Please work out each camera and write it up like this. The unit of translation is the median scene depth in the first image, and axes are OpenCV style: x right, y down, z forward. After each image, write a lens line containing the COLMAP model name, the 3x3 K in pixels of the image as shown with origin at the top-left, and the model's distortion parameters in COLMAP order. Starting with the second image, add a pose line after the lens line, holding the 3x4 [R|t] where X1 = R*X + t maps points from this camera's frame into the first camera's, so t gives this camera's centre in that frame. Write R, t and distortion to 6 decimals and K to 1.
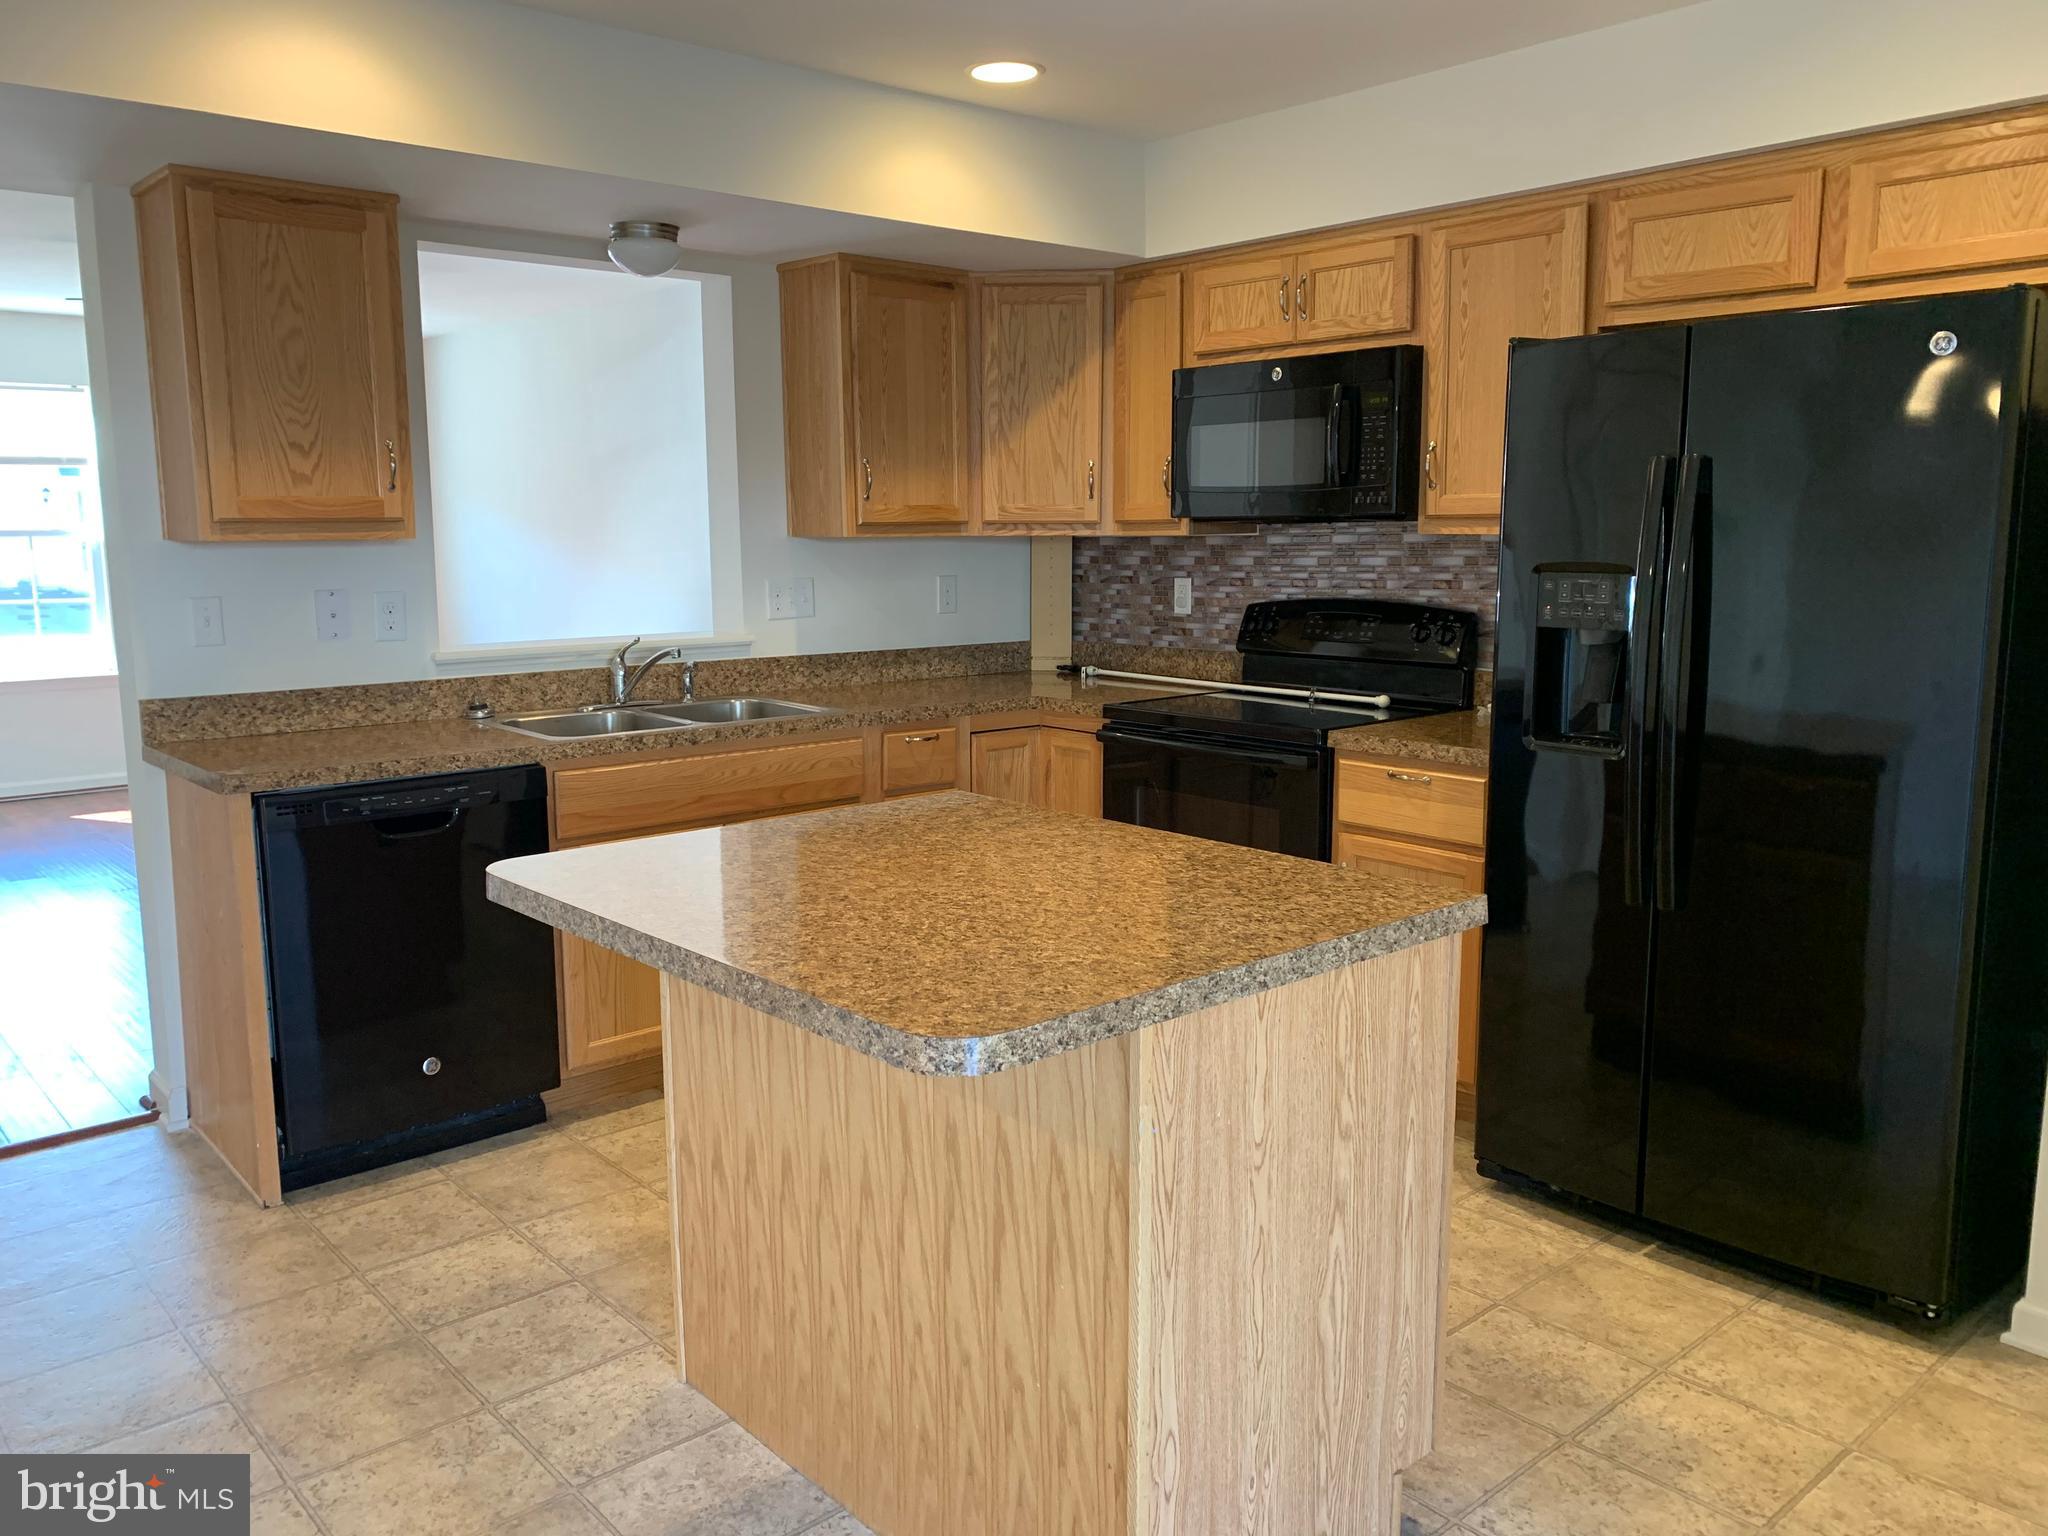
lens RADIAL K [[1539.7, 0, 1052.2], [0, 1539.7, 753.8], [0, 0, 1]] dist [-0.000535, -0.010176]
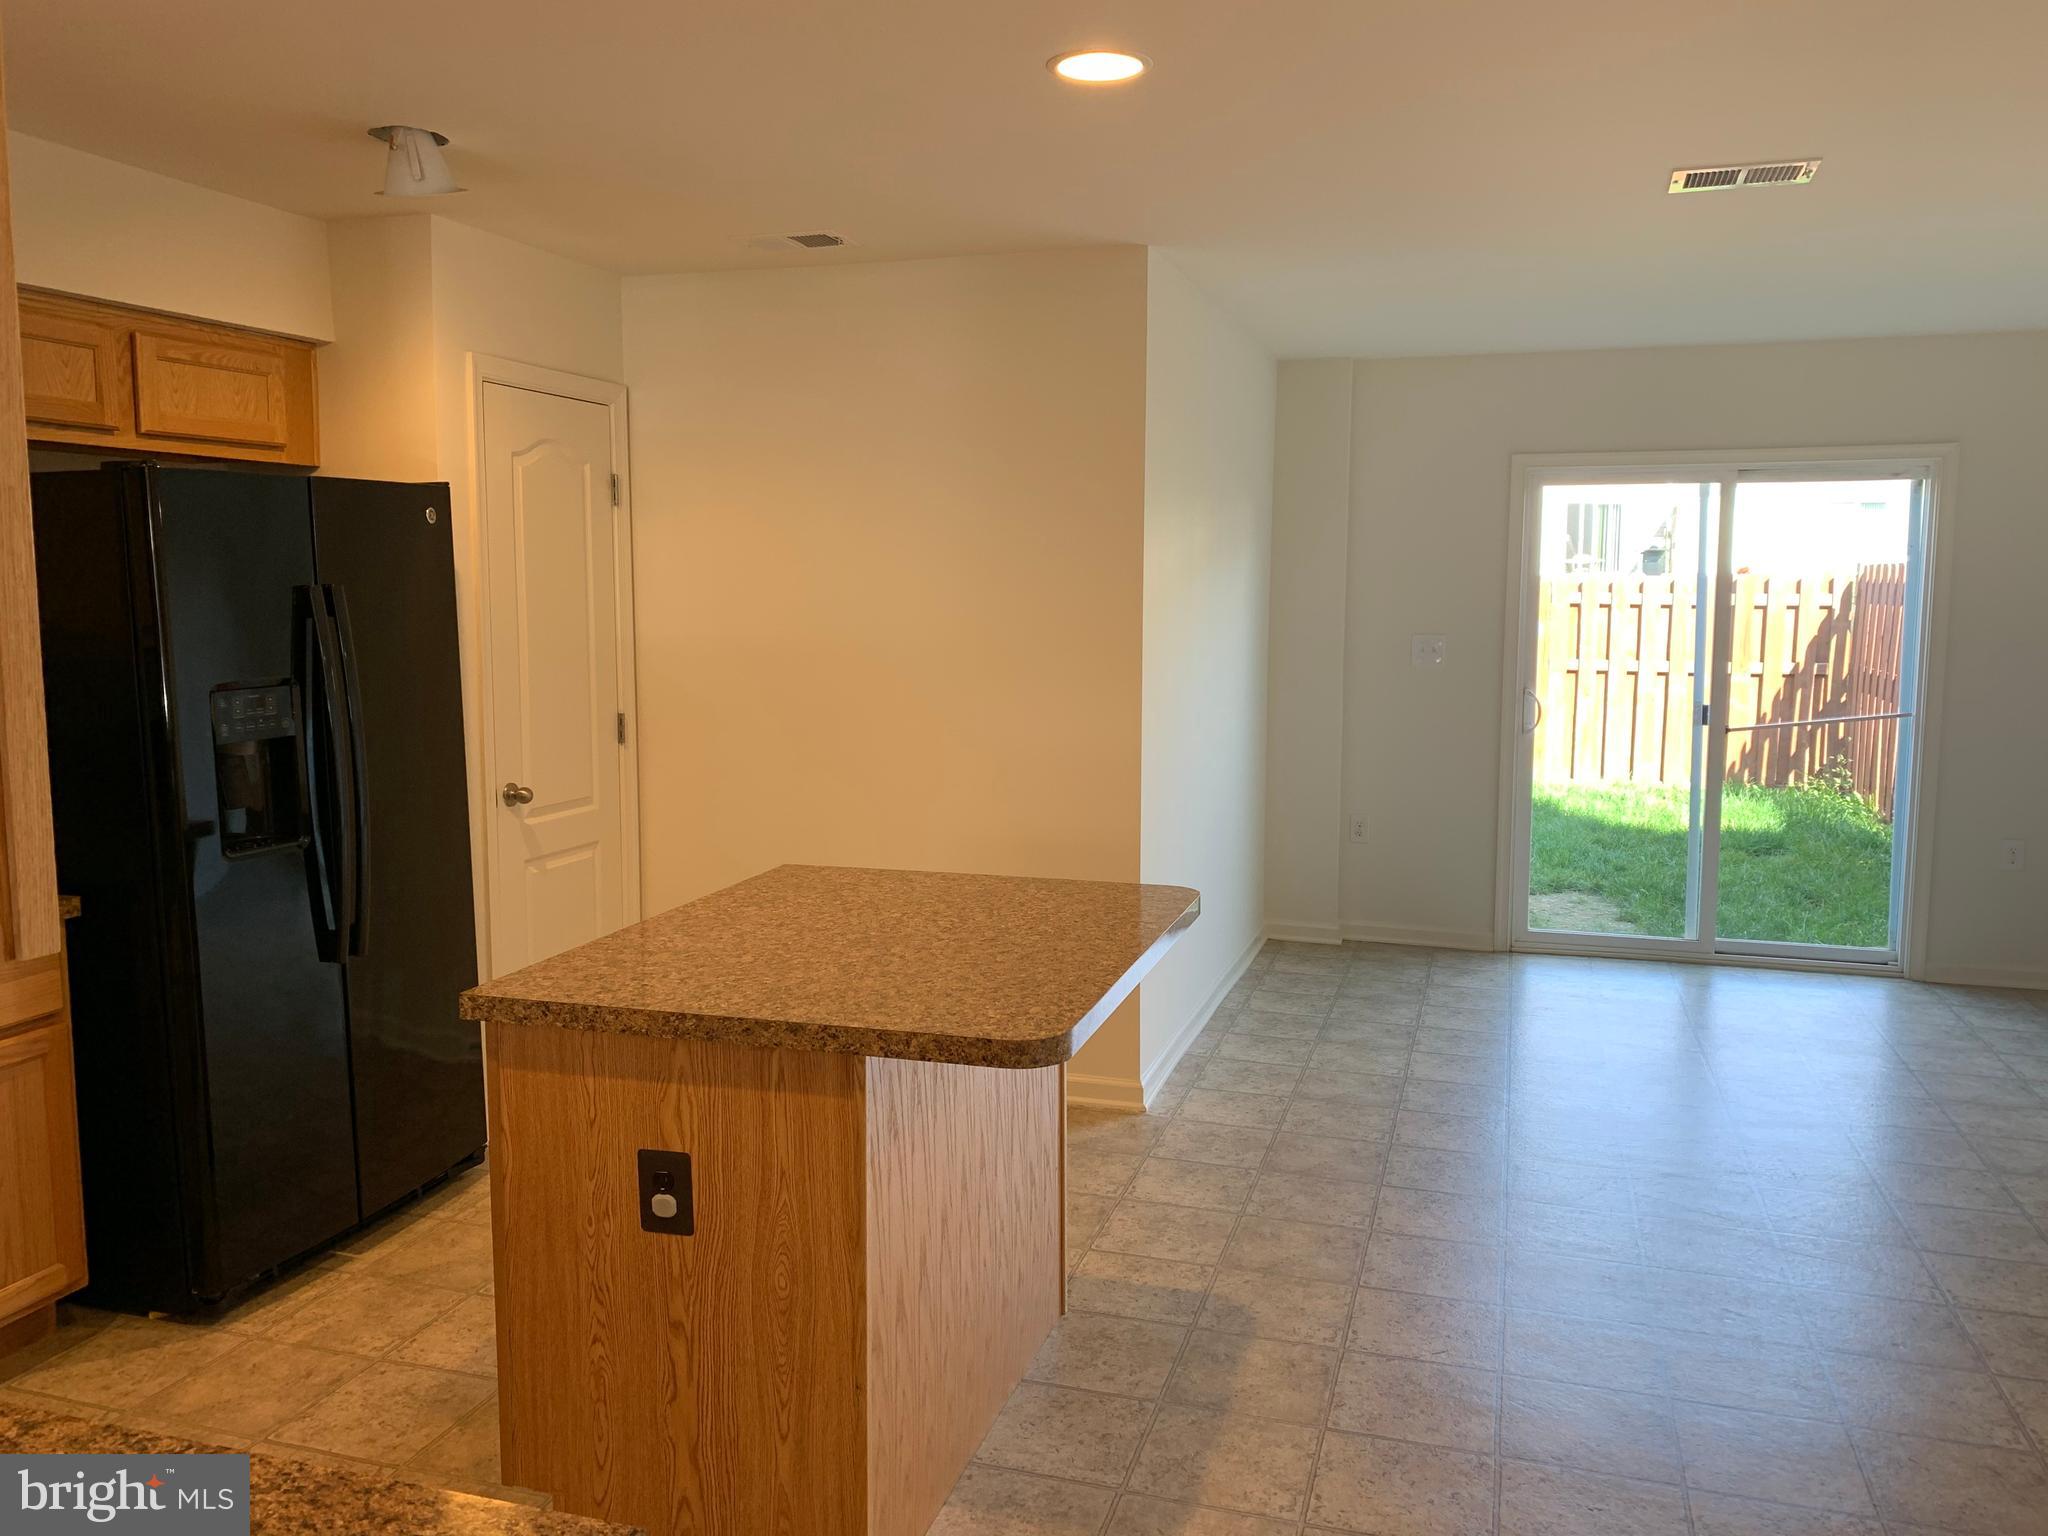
lens RADIAL K [[1585.3, 0, 1020.1], [0, 1585.3, 754.3], [0, 0, 1]] dist [0.048222, -0.059926]
pose [[-0.502941, -0.088132, 0.859816, -1.404513], [0.136202, 0.974278, 0.179534, -0.313473], [-0.853522, 0.207403, -0.478000, 1.692783]]
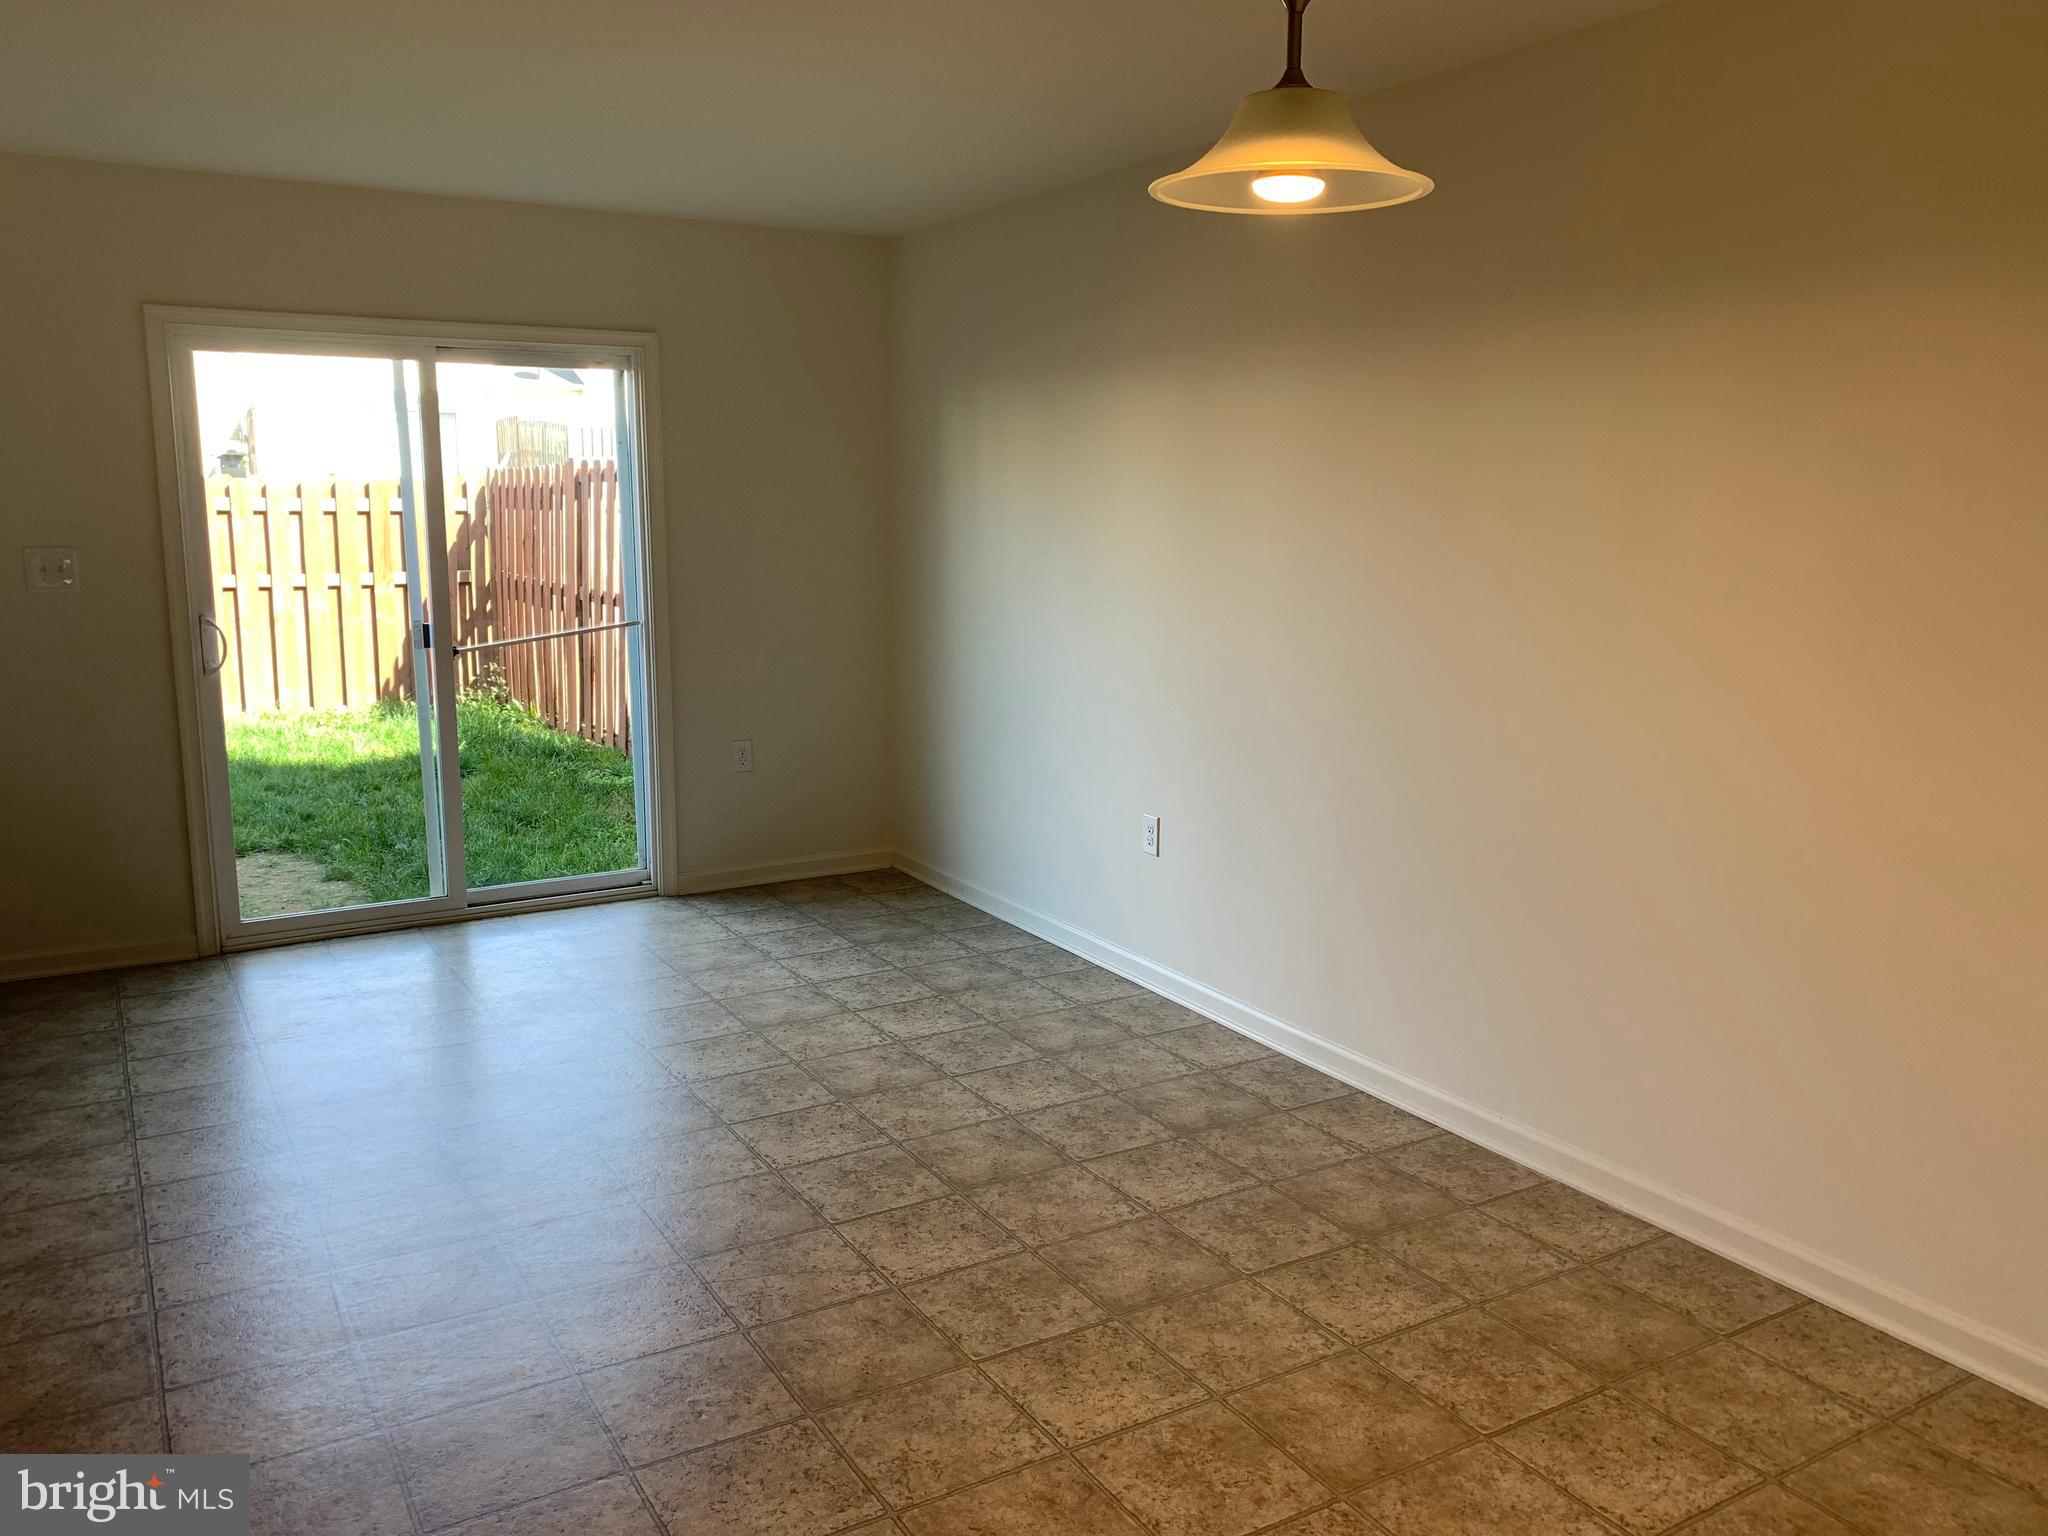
lens RADIAL K [[1585.3, 0, 1020.1], [0, 1585.3, 754.3], [0, 0, 1]] dist [0.048222, -0.059926]
pose [[-0.978856, -0.028078, 0.202614, -0.851170], [0.036747, 0.950281, 0.309219, -0.237313], [-0.201223, 0.310127, -0.929156, 1.350497]]
